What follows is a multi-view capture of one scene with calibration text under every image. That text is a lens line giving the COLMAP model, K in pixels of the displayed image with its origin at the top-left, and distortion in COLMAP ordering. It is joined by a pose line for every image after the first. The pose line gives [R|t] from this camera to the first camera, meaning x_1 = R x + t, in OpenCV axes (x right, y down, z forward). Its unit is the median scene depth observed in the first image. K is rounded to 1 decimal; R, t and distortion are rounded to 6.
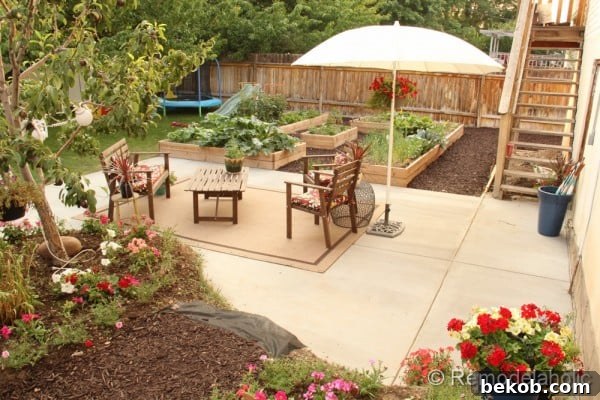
lens RADIAL K [[509.6, 0, 313.0], [0, 509.6, 199.8], [0, 0, 1]] dist [-0.188773, 0.173172]
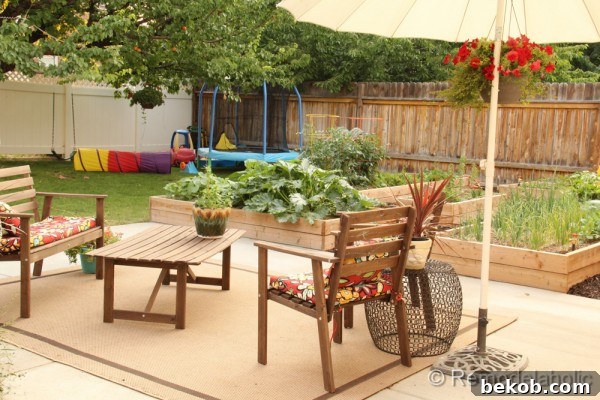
lens RADIAL K [[760.7, 0, 306.2], [0, 760.7, 191.6], [0, 0, 1]] dist [-0.011660, 0.605984]
pose [[0.967957, 0.031455, -0.249139, 0.138572], [-0.077316, 0.981260, -0.176498, 0.033086], [0.238918, 0.190105, 0.952249, 0.245608]]
